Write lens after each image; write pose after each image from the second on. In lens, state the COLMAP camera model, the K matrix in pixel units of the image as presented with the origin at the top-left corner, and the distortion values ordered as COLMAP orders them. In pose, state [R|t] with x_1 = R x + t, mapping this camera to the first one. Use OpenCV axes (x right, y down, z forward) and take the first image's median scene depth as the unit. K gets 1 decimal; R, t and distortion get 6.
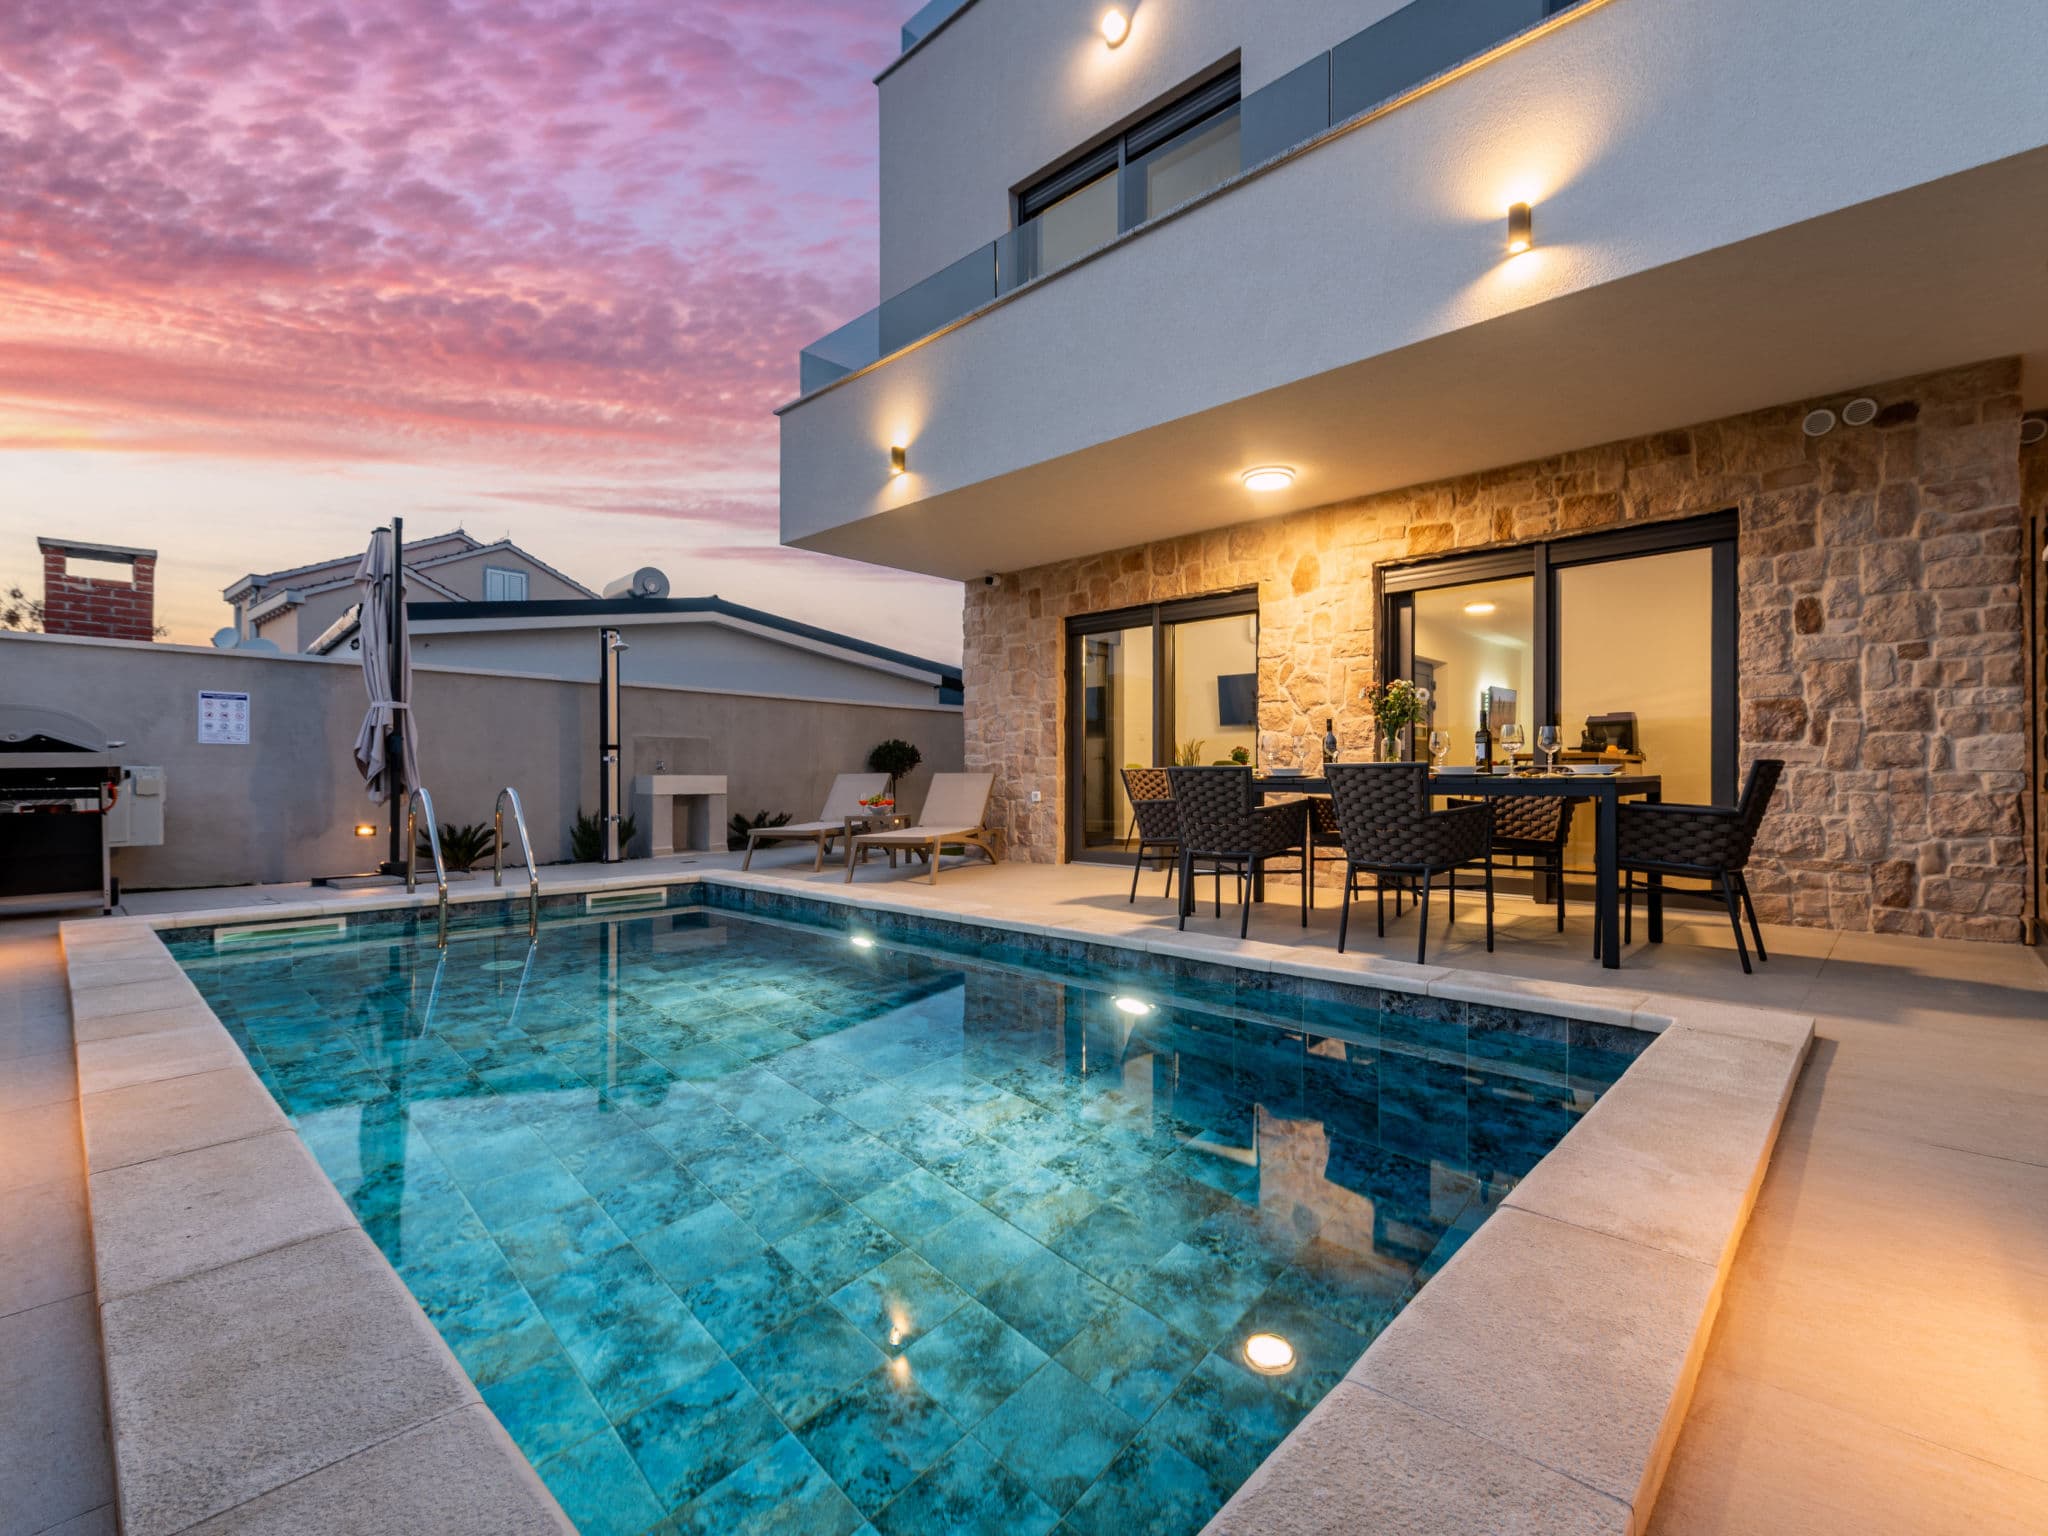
lens RADIAL K [[951.7, 0, 1011.9], [0, 951.7, 749.6], [0, 0, 1]] dist [-0.000136, -0.003050]
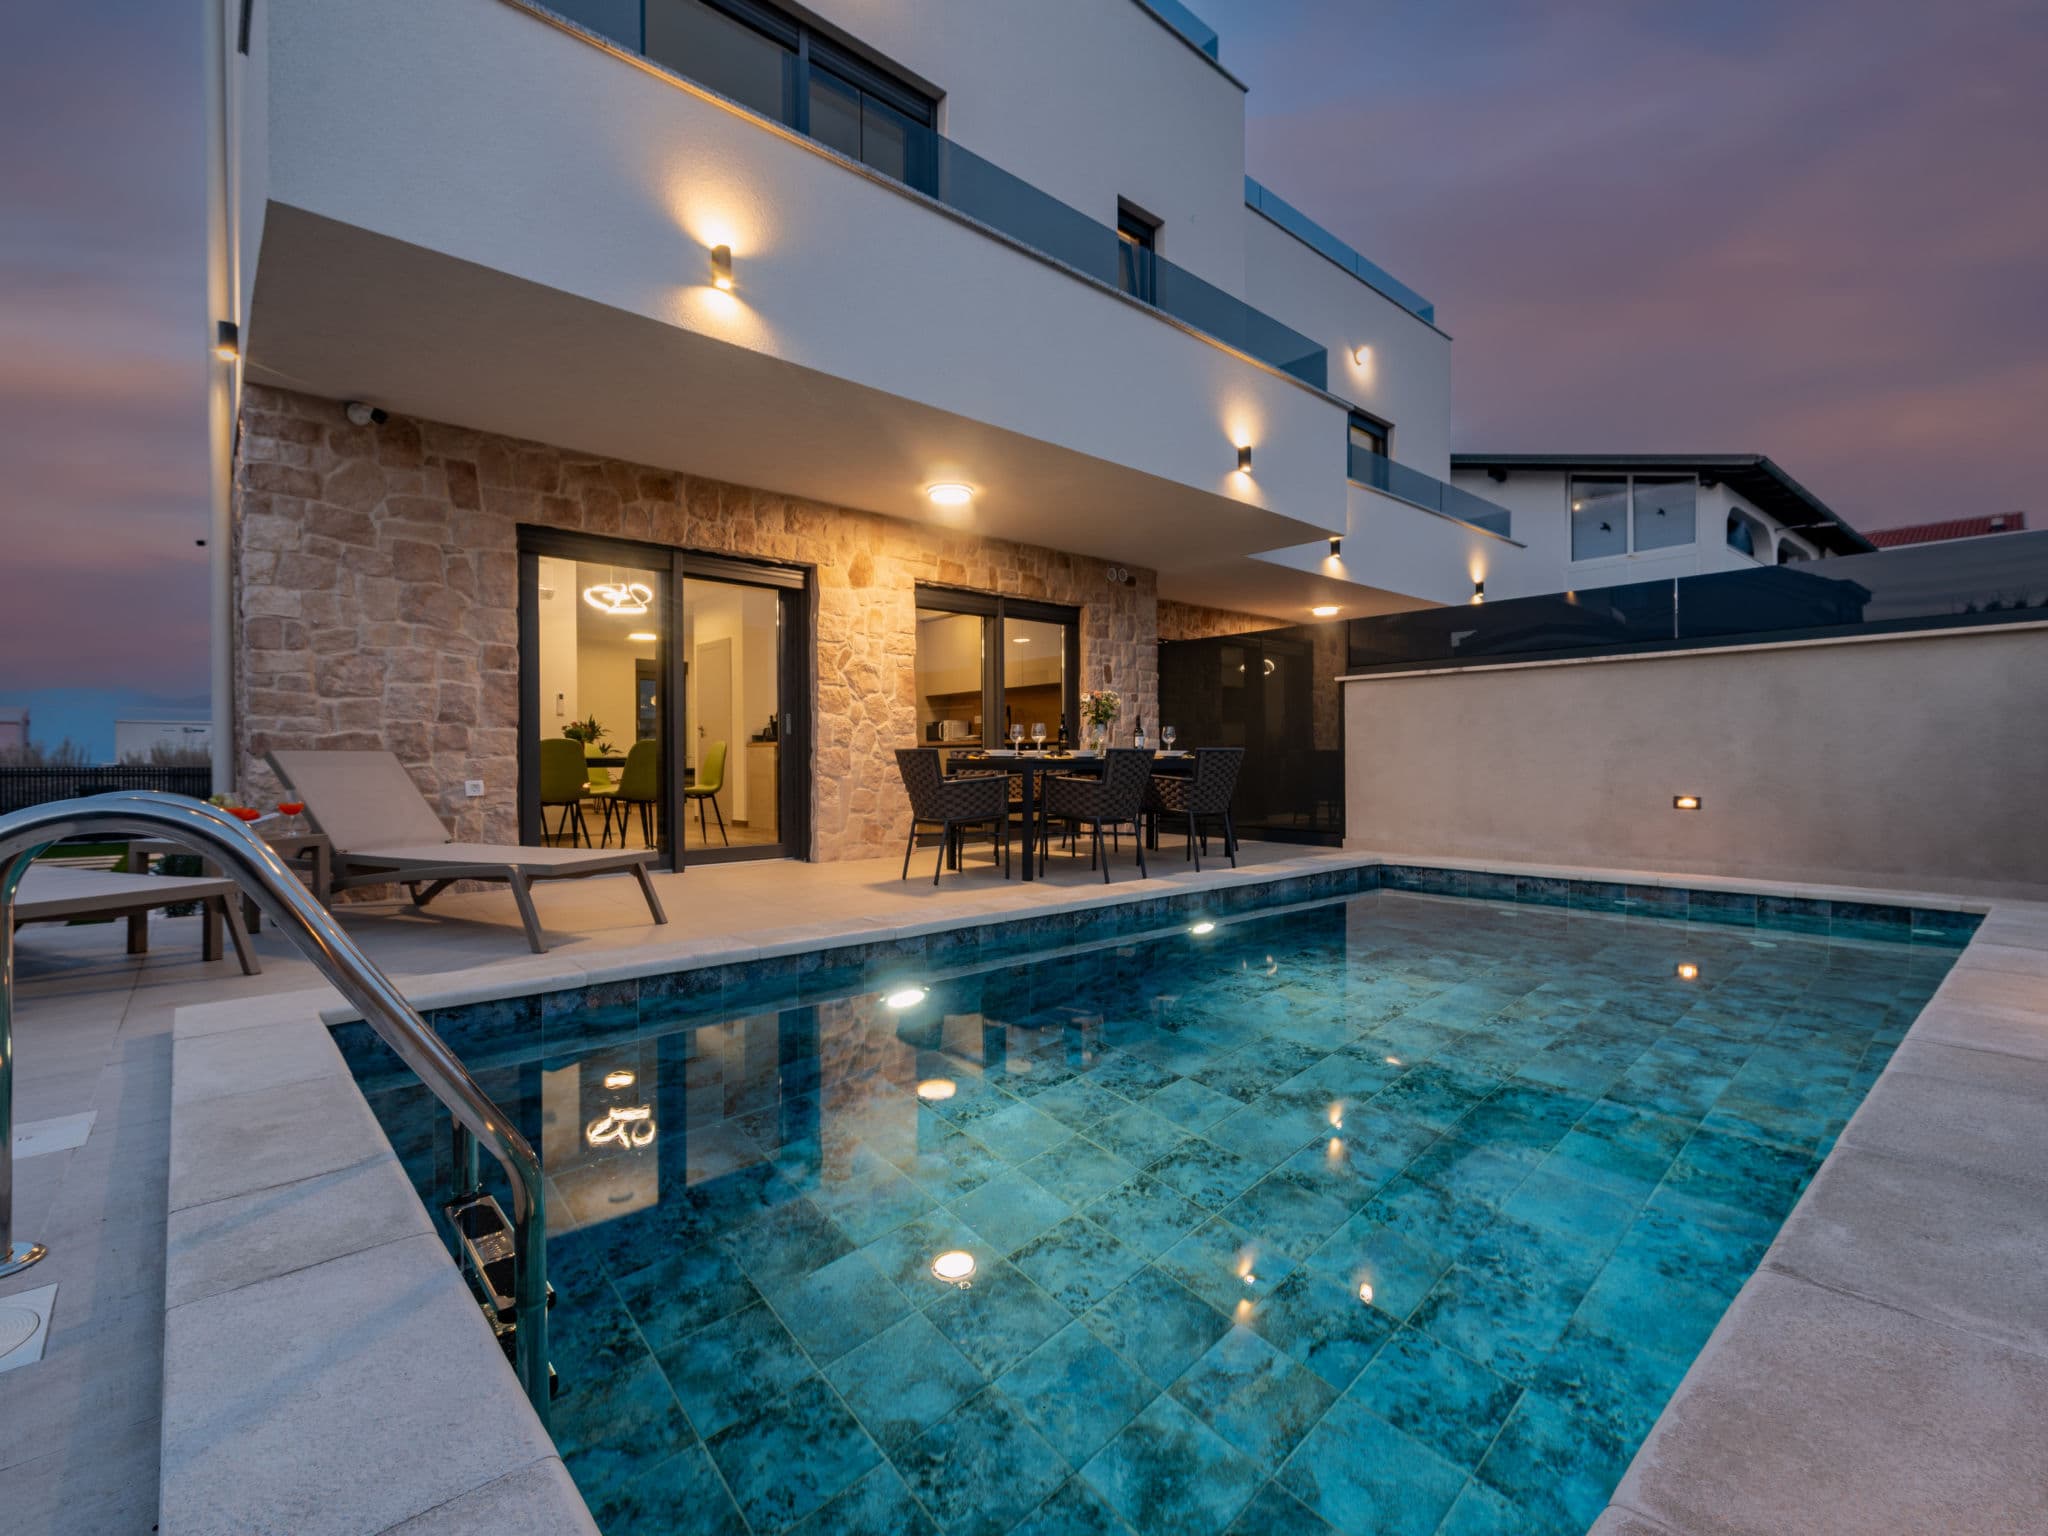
lens RADIAL K [[887.8, 0, 1023.9], [0, 887.8, 771.7], [0, 0, 1]] dist [0.011968, -0.005900]
pose [[0.087926, -0.012352, 0.996050, -0.627163], [-0.027357, 0.999516, 0.014809, 0.022189], [-0.995751, -0.028551, 0.087545, 0.659019]]
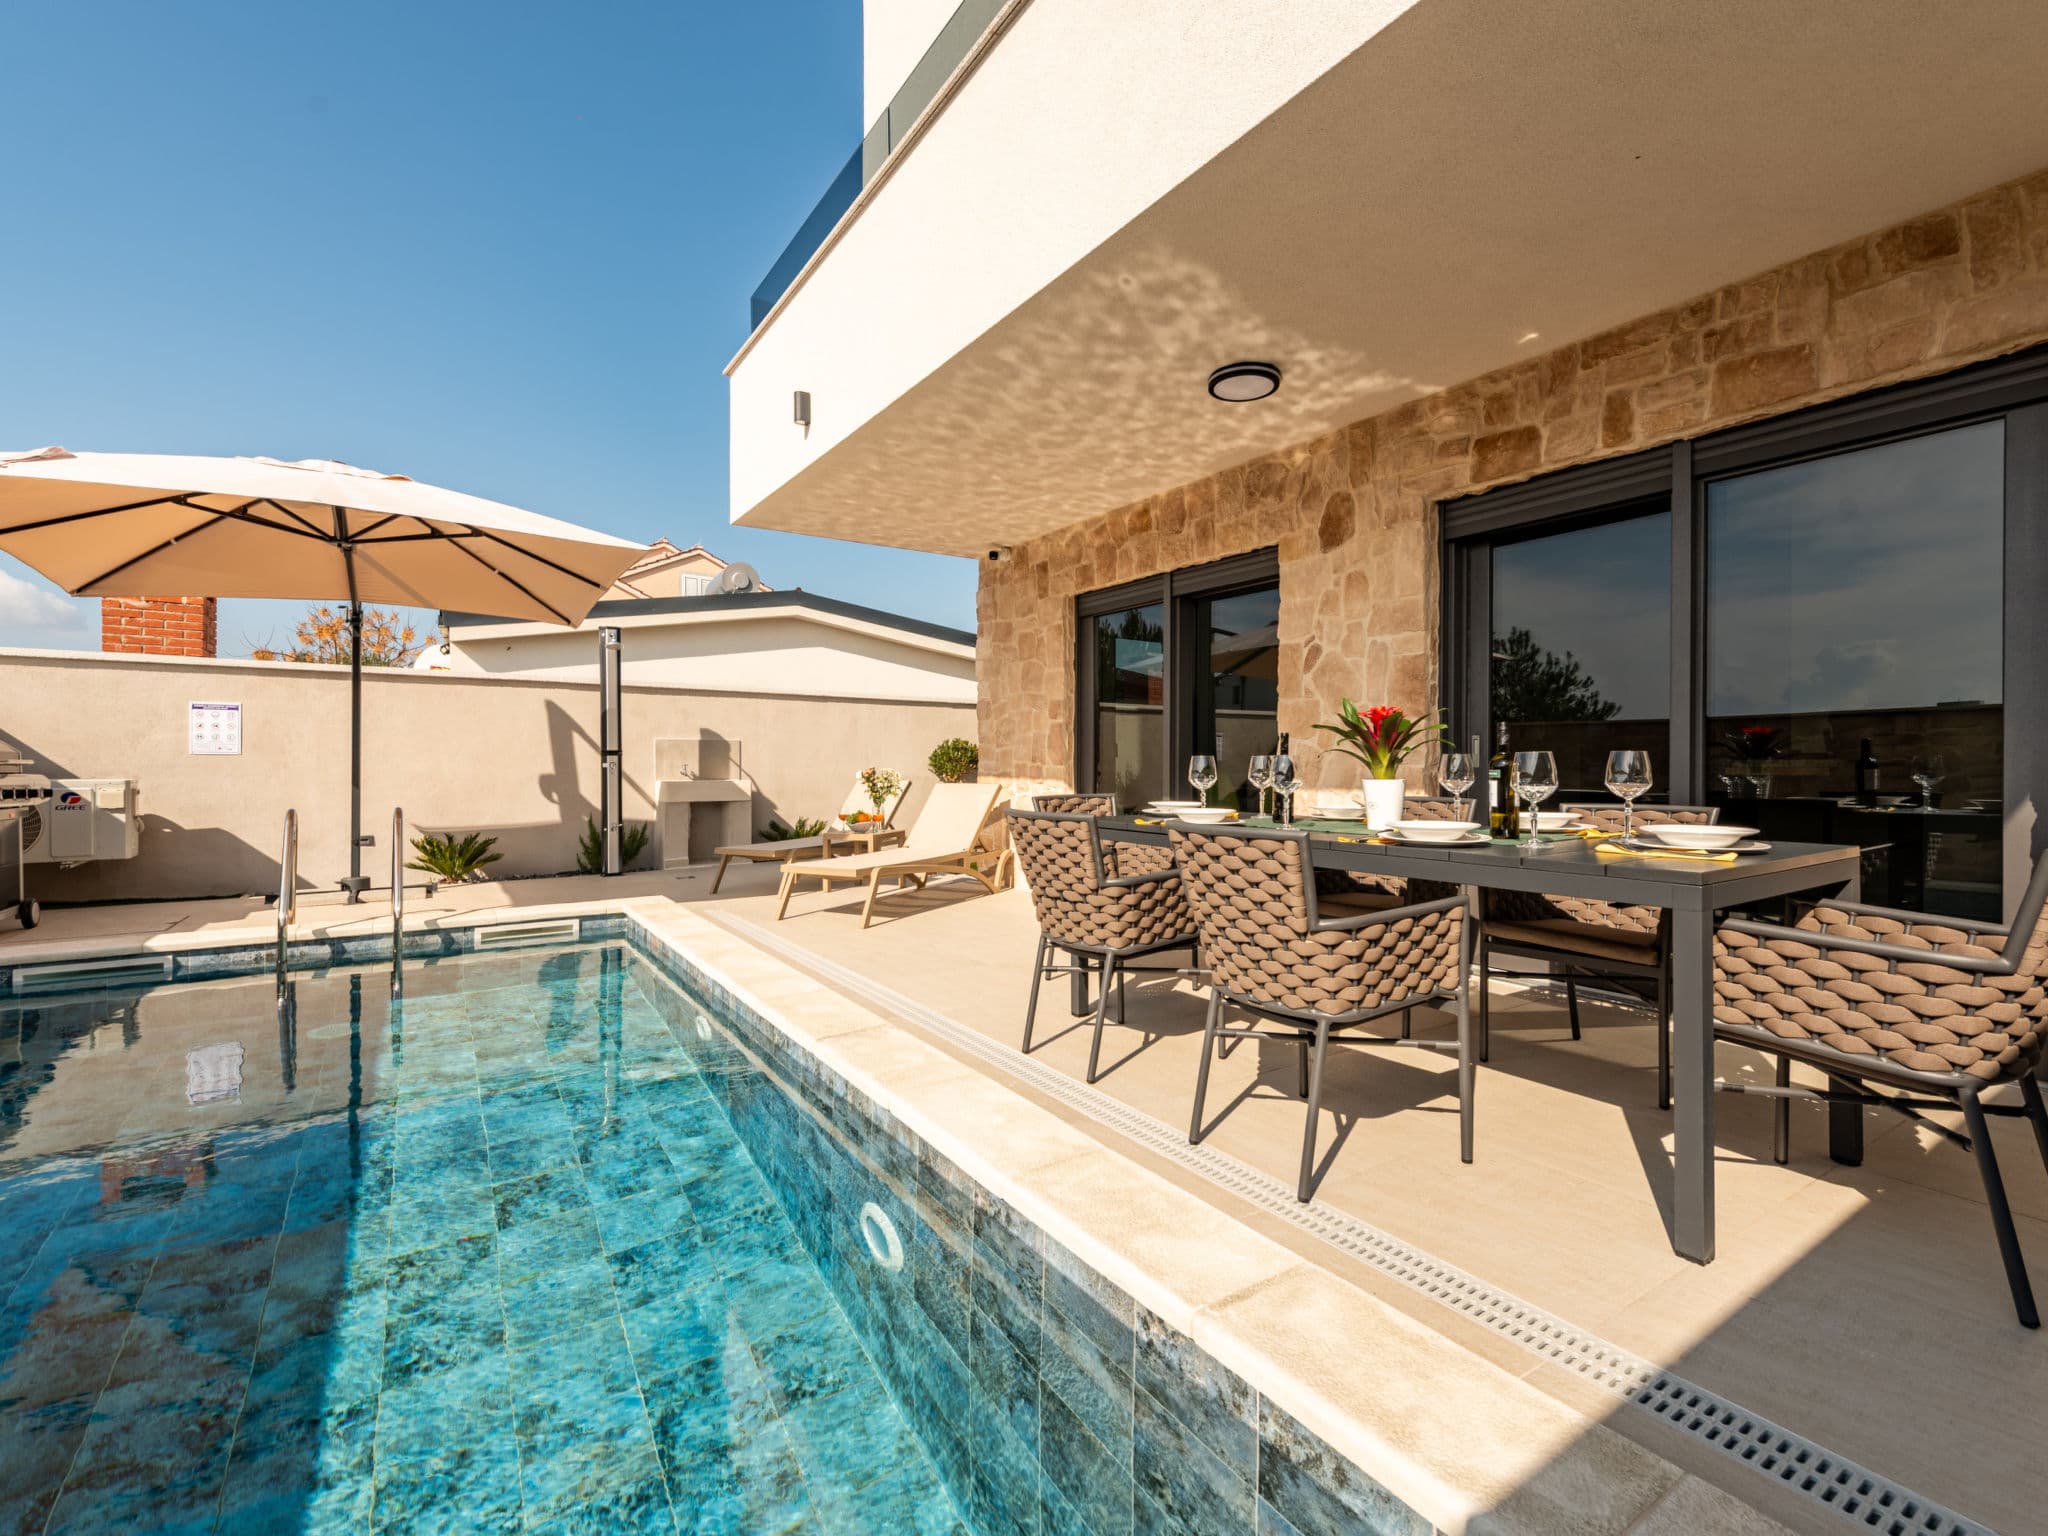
lens RADIAL K [[921.8, 0, 1020.3], [0, 921.8, 737.5], [0, 0, 1]] dist [0.013897, -0.004739]
pose [[0.976739, -0.004087, -0.214392, 0.205438], [0.004639, 0.999987, 0.002069, -0.021095], [0.214381, -0.003015, 0.976746, 0.244360]]
